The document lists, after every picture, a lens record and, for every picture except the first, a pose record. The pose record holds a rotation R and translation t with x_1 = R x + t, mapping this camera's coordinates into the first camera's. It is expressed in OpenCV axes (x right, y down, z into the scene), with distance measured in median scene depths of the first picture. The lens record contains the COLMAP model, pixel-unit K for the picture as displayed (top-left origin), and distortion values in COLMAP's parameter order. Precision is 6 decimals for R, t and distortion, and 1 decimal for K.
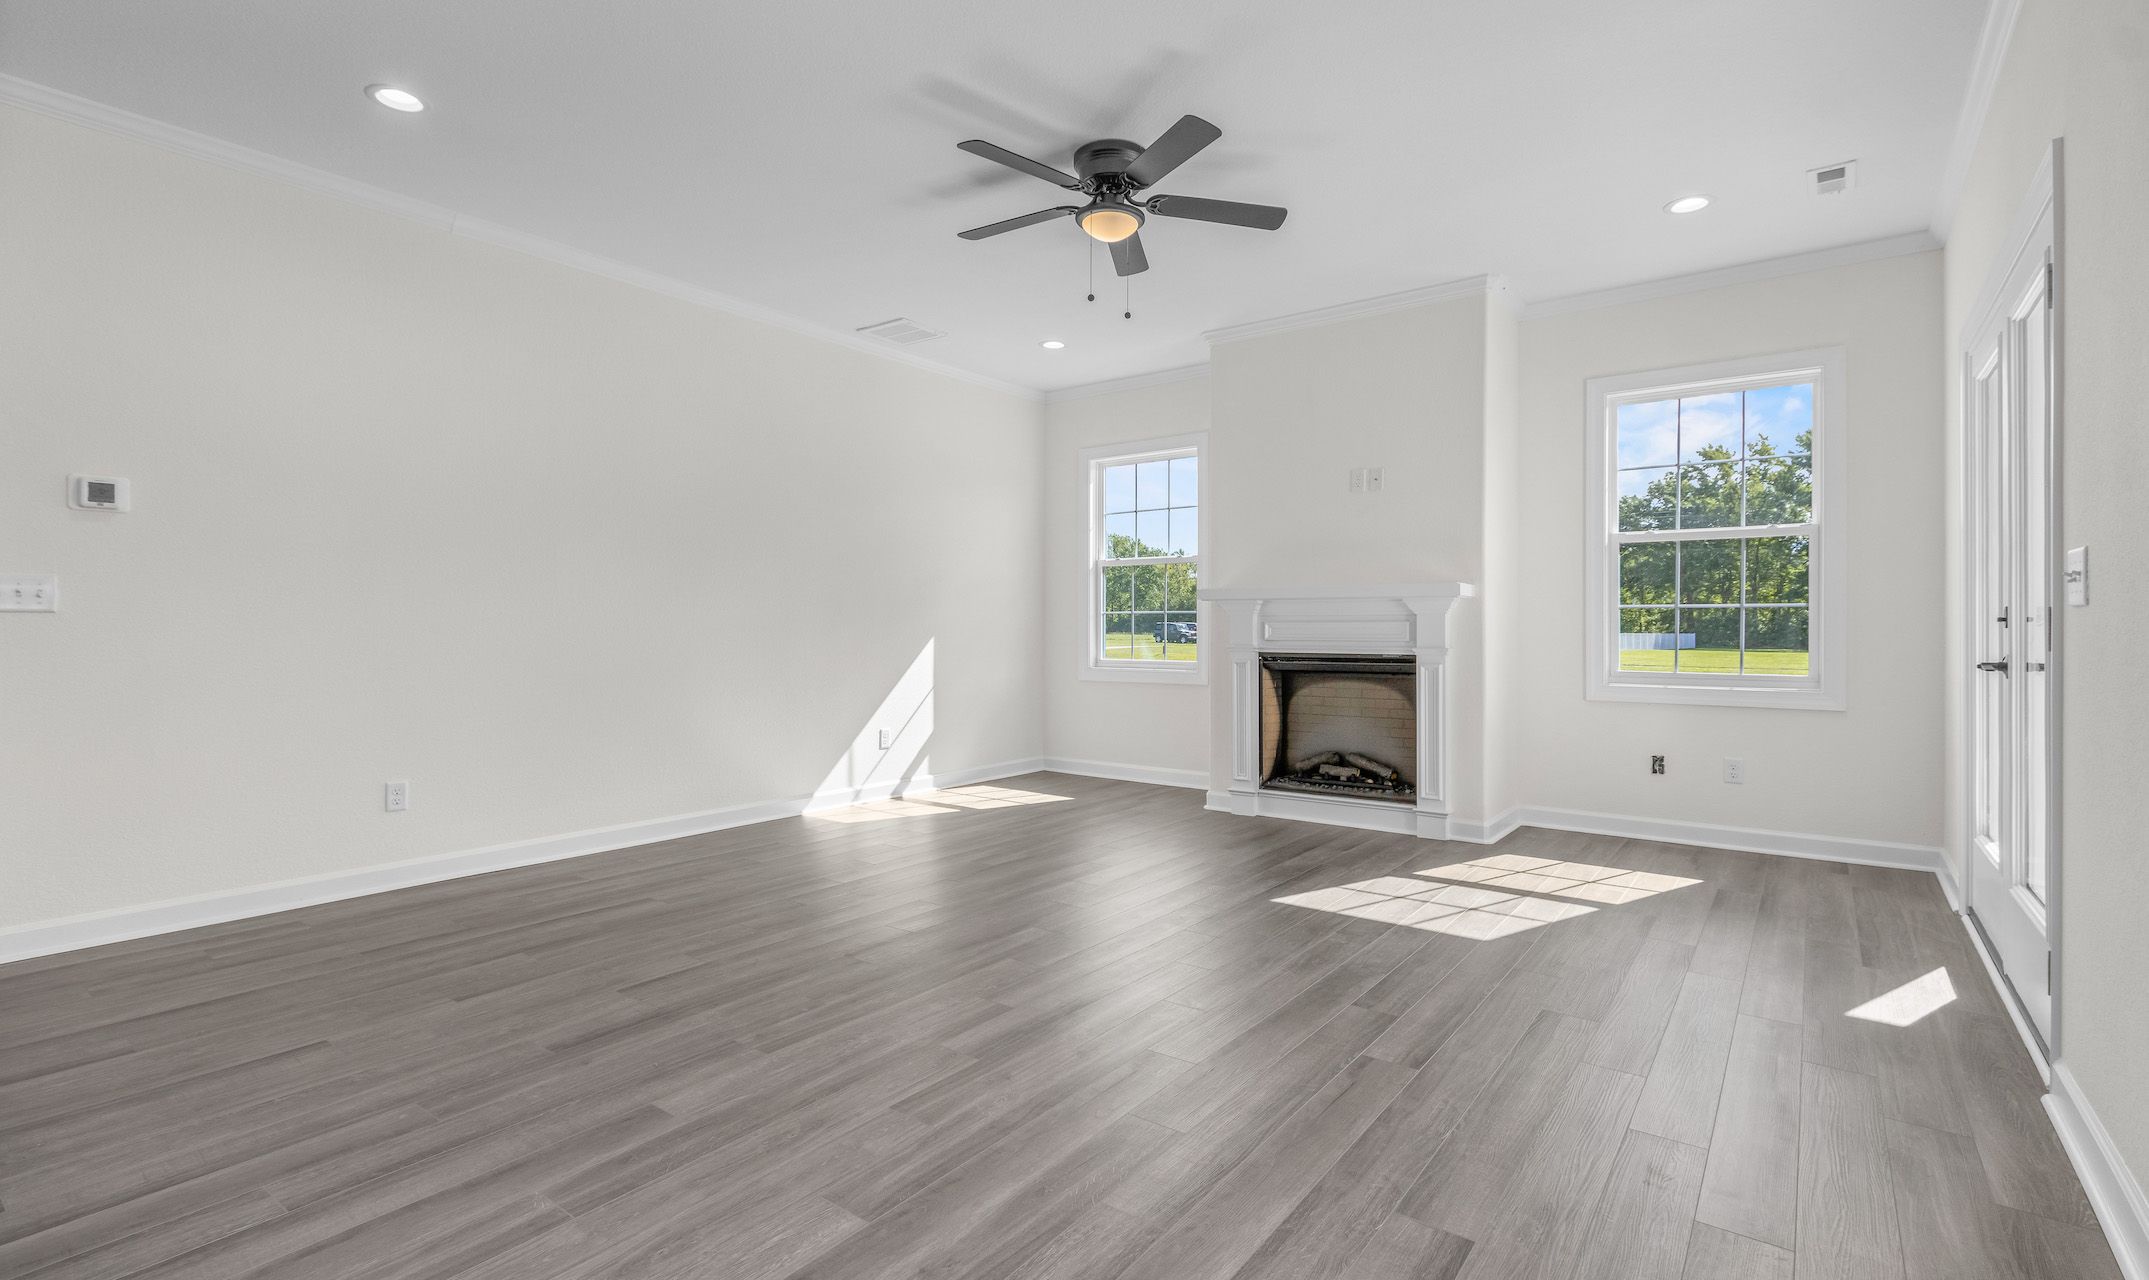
lens RADIAL K [[987.2, 0, 1067.1], [0, 987.2, 623.3], [0, 0, 1]] dist [0.001343, -0.000308]
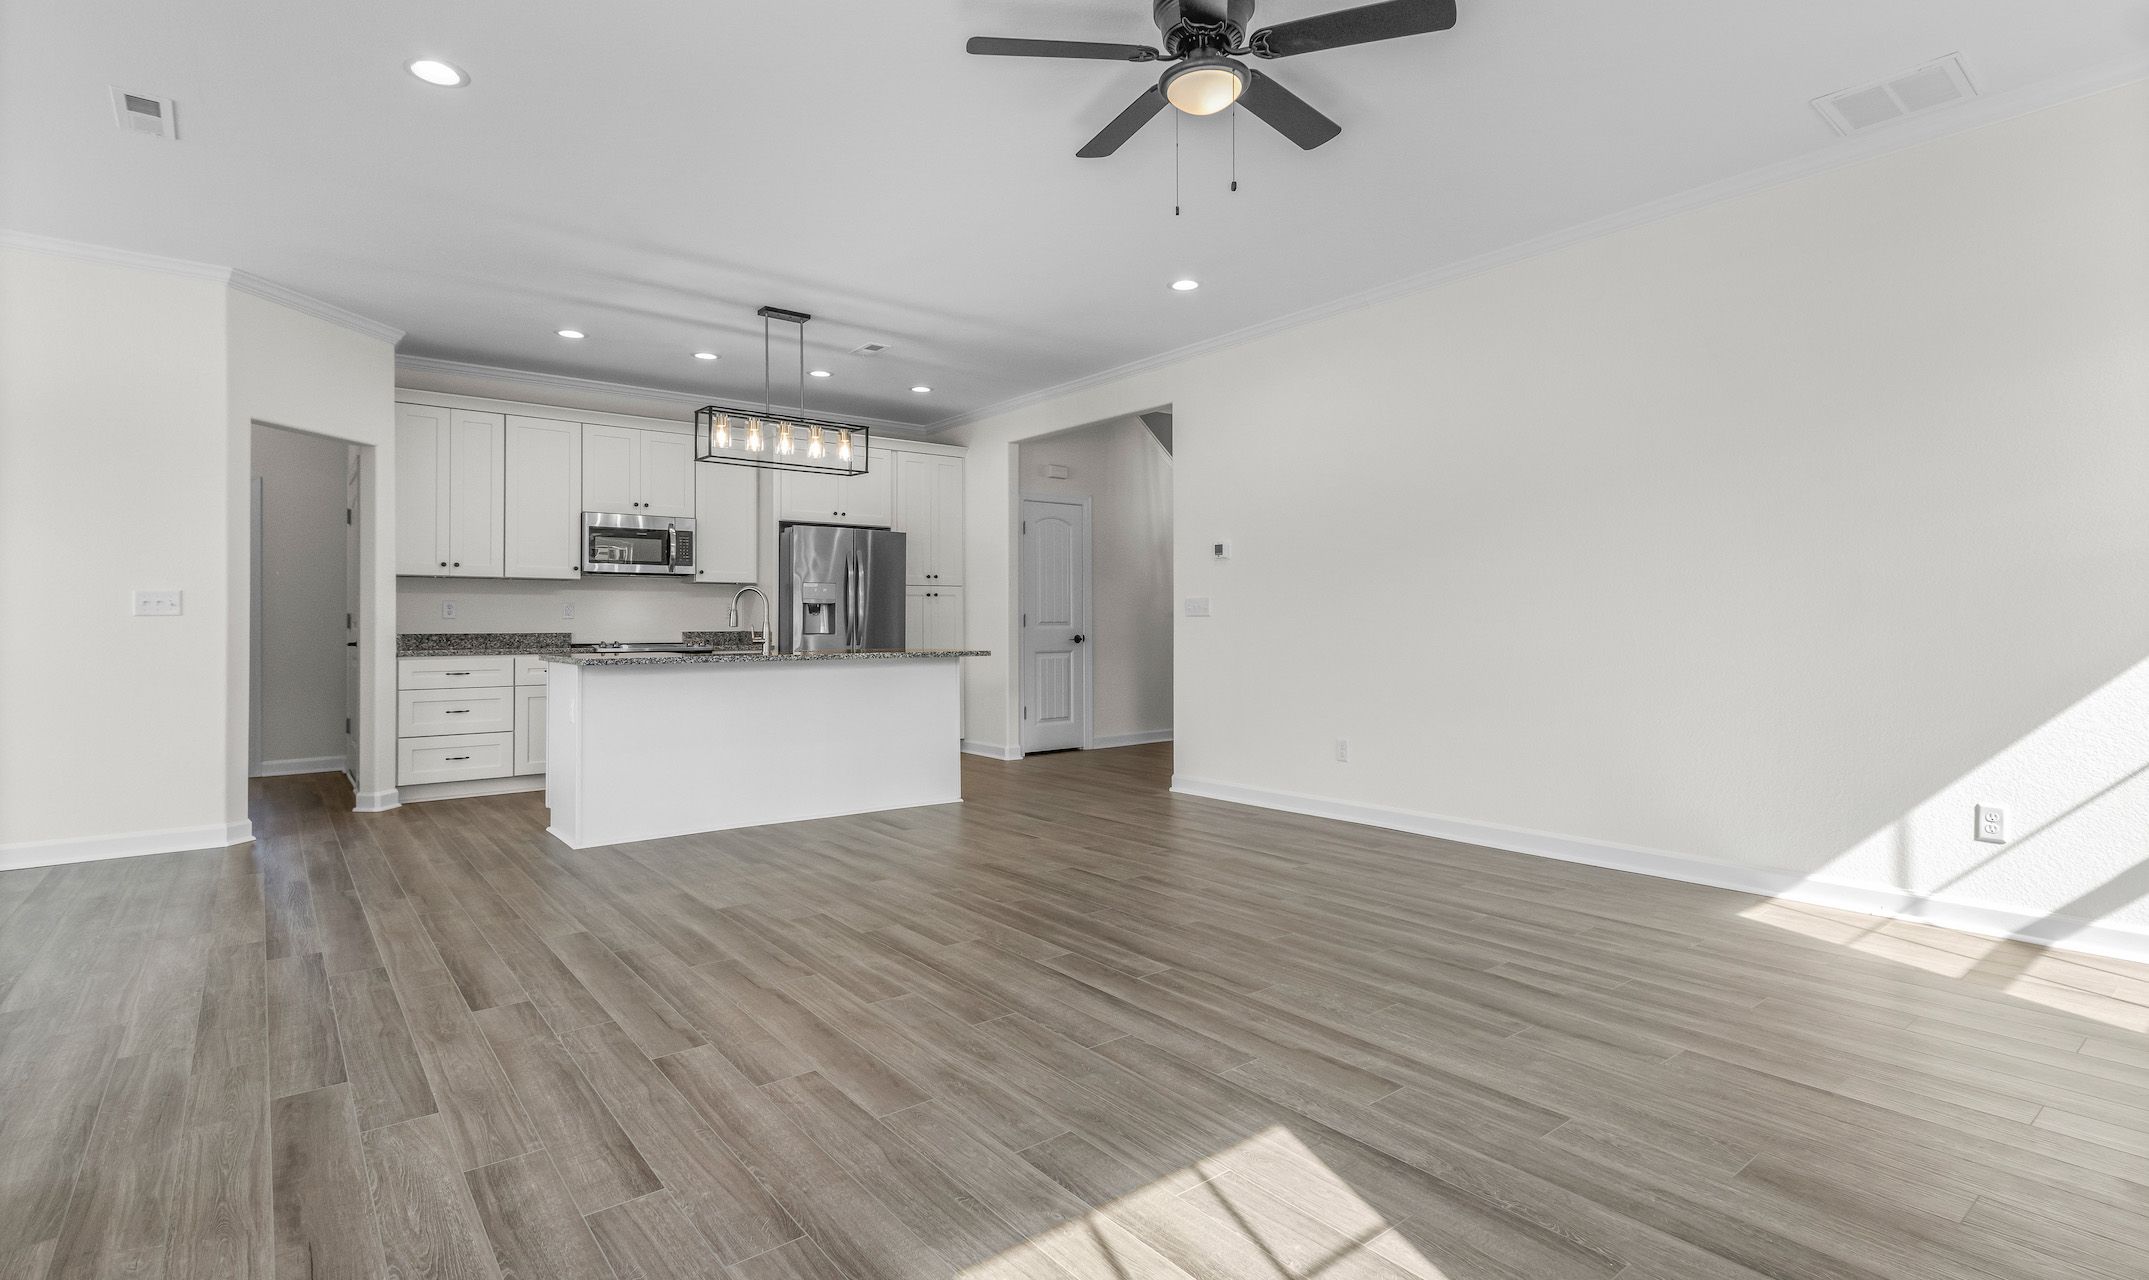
lens RADIAL K [[1023.5, 0, 1071.0], [0, 1023.5, 608.0], [0, 0, 1]] dist [0.001868, 0.000019]
pose [[-0.249780, -0.017003, -0.968153, 0.567530], [0.008679, 0.999766, -0.019798, 0.005716], [0.968264, -0.013348, -0.249574, 0.750604]]
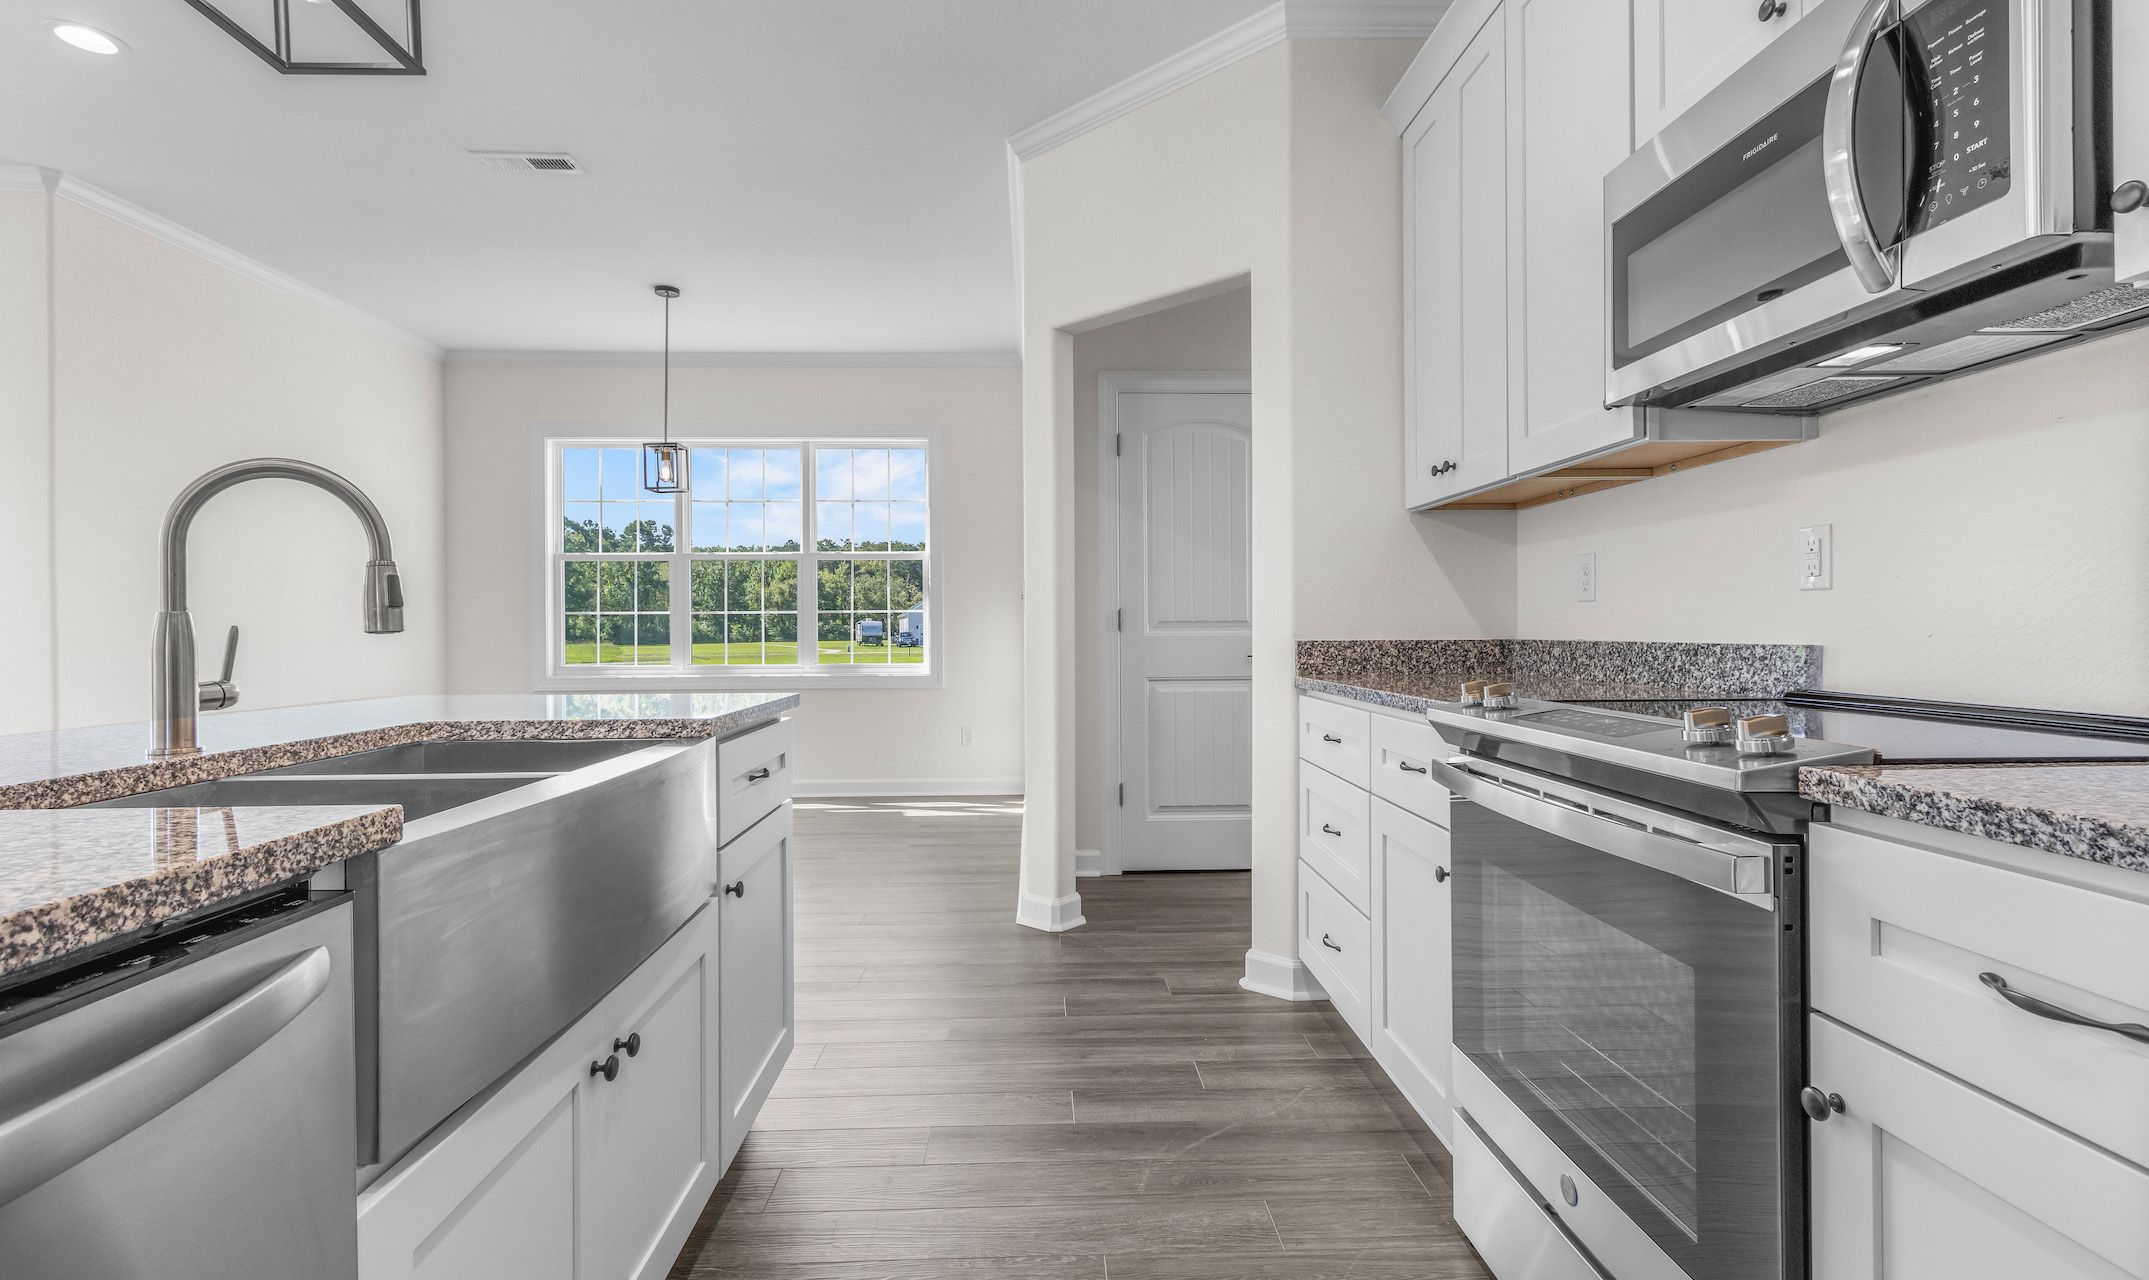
lens RADIAL K [[987.2, 0, 1067.1], [0, 987.2, 623.3], [0, 0, 1]] dist [0.001343, -0.000308]
pose [[-0.632219, 0.007082, 0.774758, -0.681388], [0.001616, 0.999968, -0.007822, 0.000617], [-0.774788, -0.003693, -0.632210, 0.164689]]
